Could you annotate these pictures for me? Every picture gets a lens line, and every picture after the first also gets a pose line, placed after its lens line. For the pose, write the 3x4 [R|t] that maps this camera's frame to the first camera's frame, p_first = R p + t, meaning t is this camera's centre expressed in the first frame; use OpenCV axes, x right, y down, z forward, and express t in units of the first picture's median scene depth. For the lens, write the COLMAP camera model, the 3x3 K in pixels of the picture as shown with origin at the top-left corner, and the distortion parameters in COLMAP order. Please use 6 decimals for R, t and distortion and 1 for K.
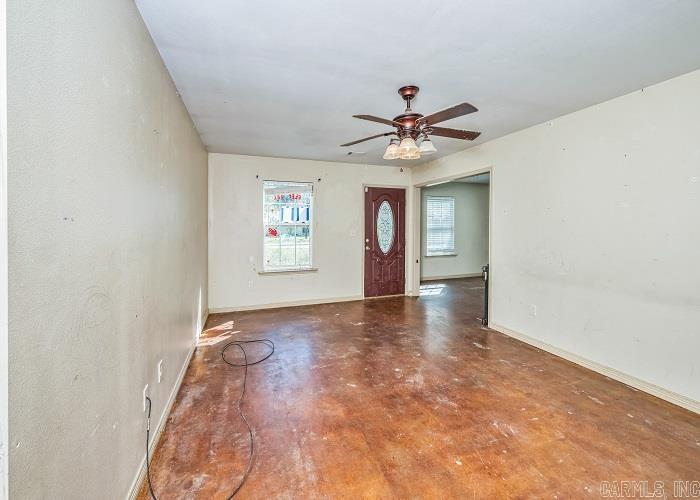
lens RADIAL K [[282.8, 0, 342.9], [0, 282.8, 228.9], [0, 0, 1]] dist [0.002922, -0.001181]
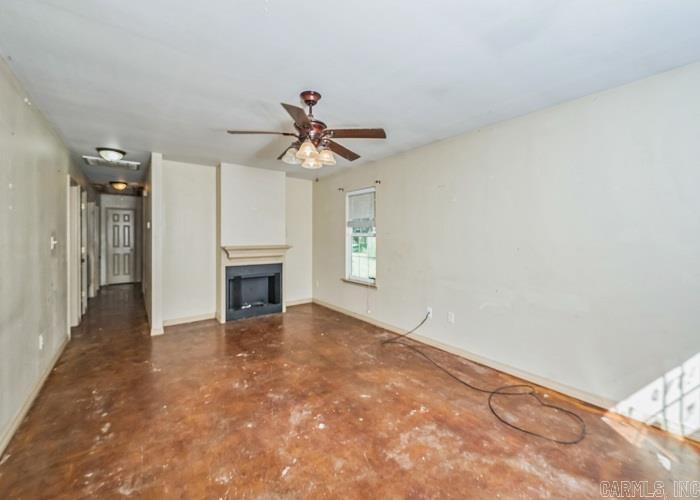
lens RADIAL K [[282.8, 0, 350.1], [0, 282.8, 239.2], [0, 0, 1]] dist [0.002922, -0.001181]
pose [[-0.947817, 0.005404, -0.318769, 0.366804], [-0.001078, 0.999796, 0.020153, -0.018010], [0.318813, 0.019445, -0.947618, 1.771780]]
